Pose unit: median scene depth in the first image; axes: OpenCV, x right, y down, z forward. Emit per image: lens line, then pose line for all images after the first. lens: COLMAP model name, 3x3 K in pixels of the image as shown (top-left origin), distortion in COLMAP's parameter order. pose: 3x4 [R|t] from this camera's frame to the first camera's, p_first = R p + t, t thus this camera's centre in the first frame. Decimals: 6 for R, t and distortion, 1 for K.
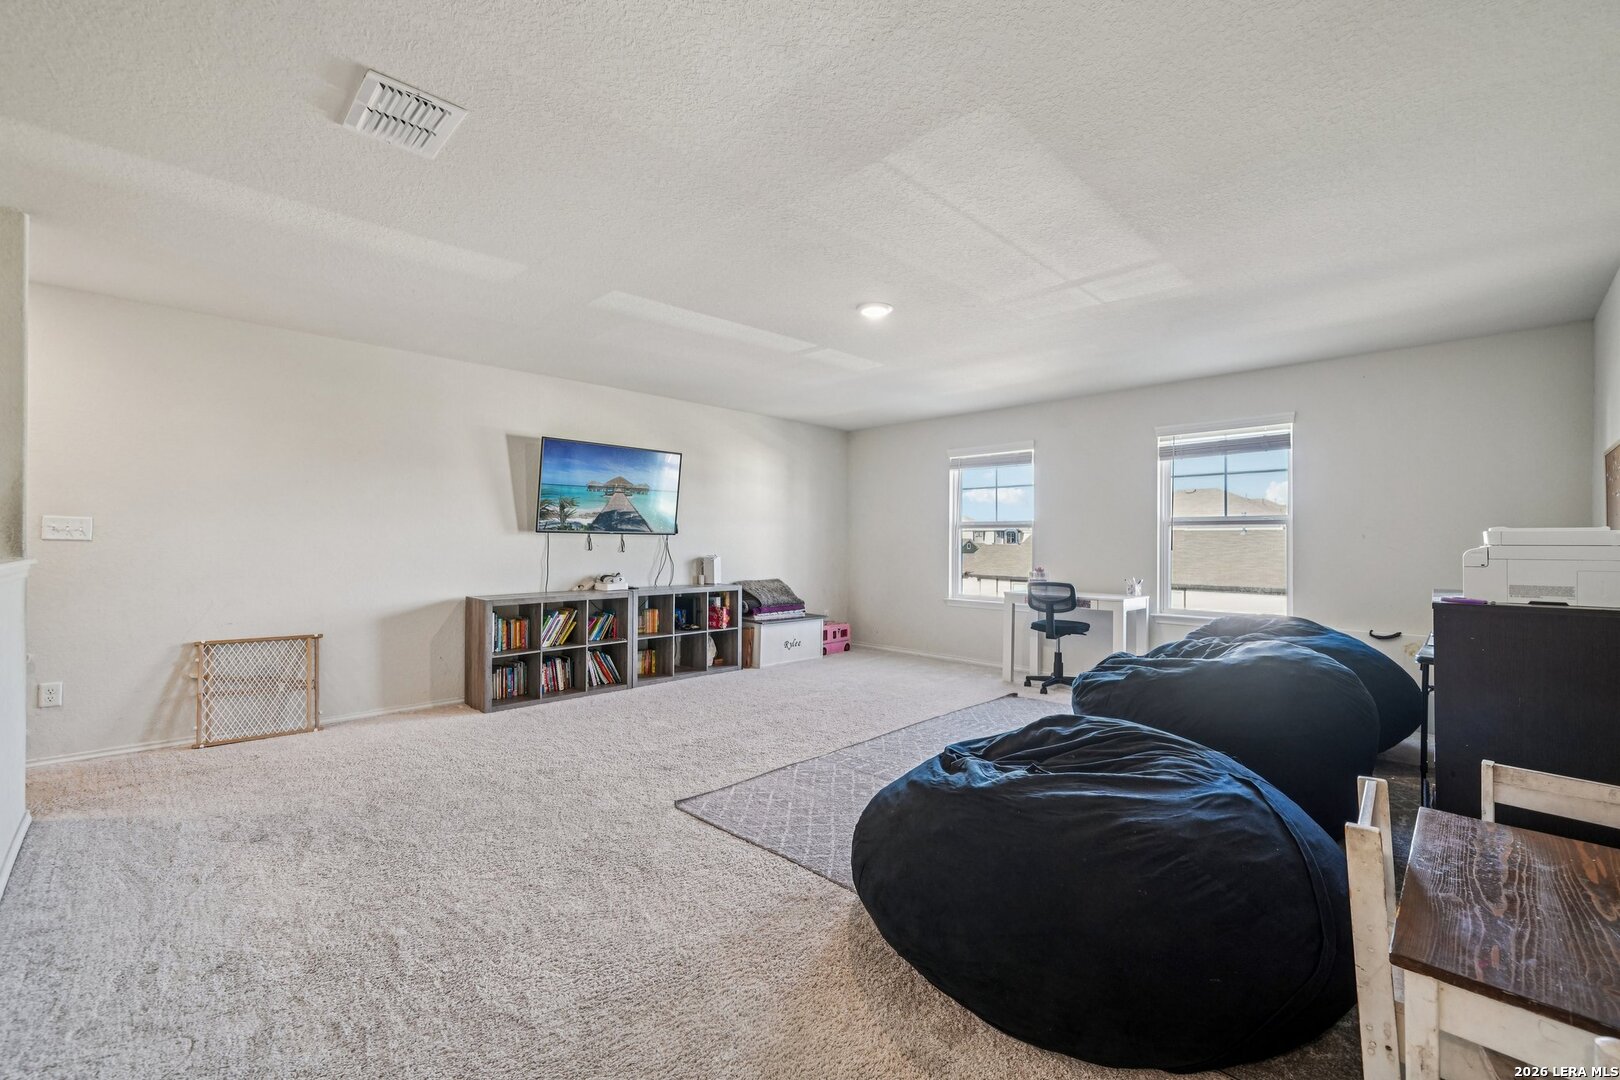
lens RADIAL K [[680.4, 0, 809.7], [0, 680.4, 551.5], [0, 0, 1]] dist [-0.000805, -0.000119]
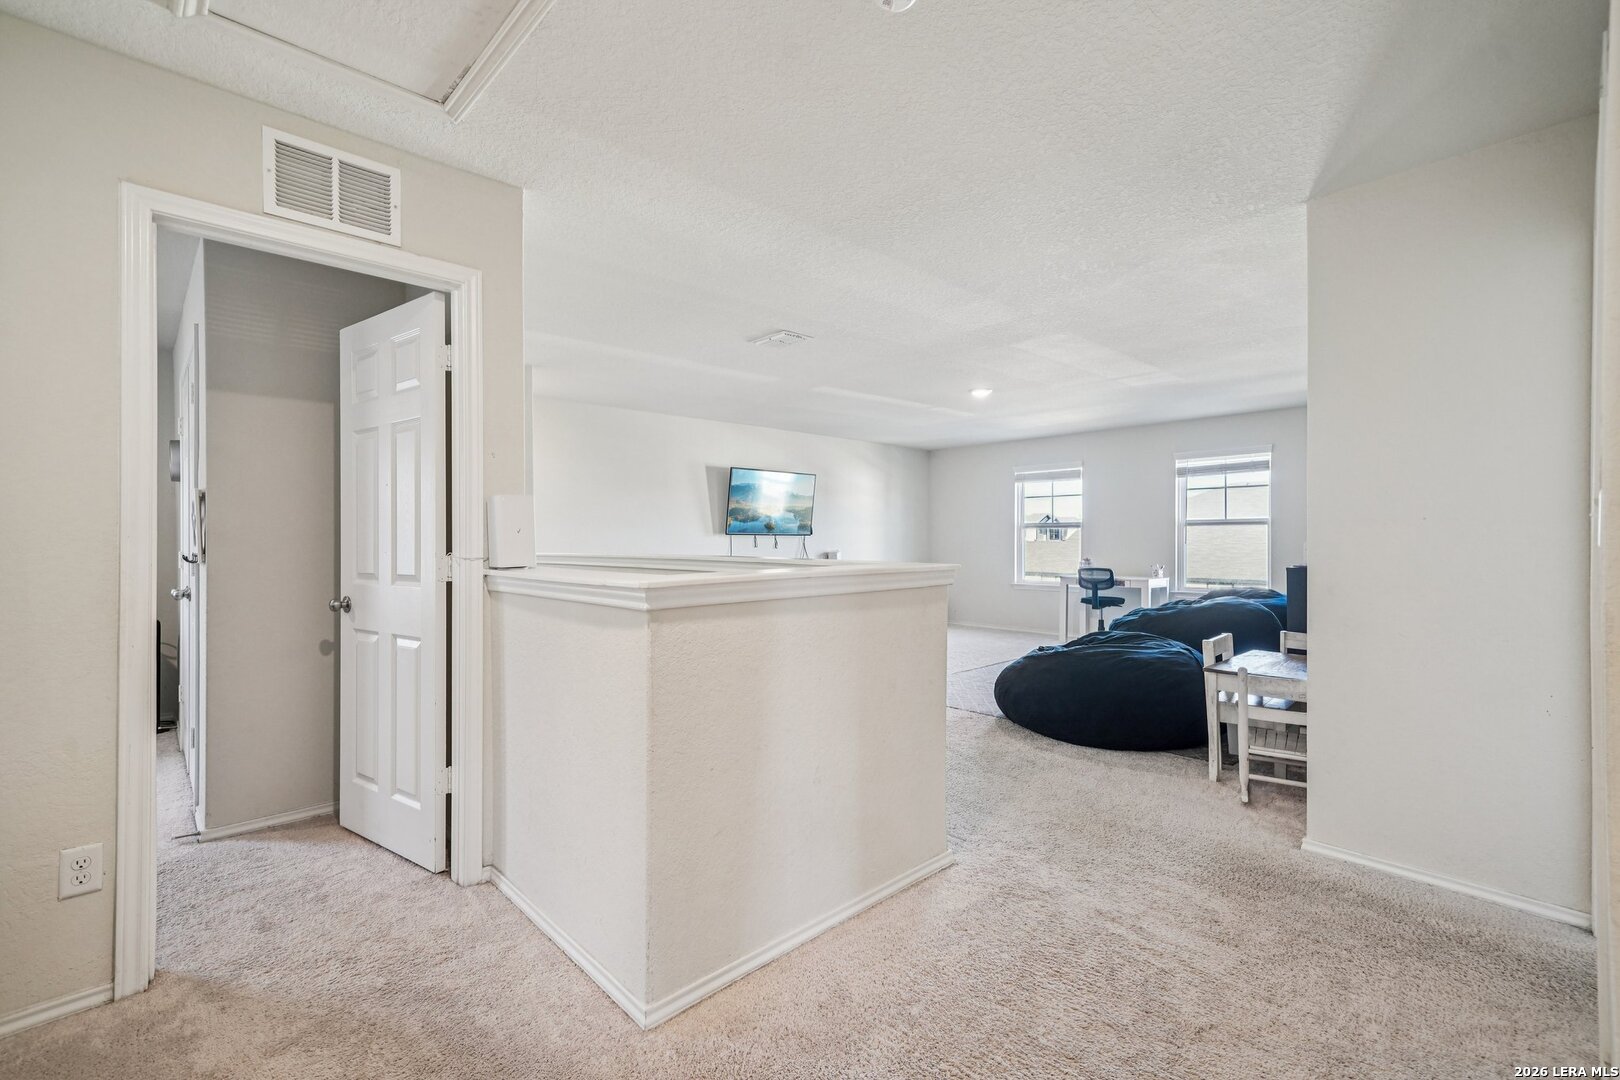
lens RADIAL K [[722.0, 0, 807.9], [0, 722.0, 556.3], [0, 0, 1]] dist [0.000880, 0.000091]
pose [[0.999187, -0.007260, -0.039652, -0.164346], [0.007577, 0.999940, 0.007867, 0.005716], [0.039592, -0.008161, 0.999183, -0.469390]]
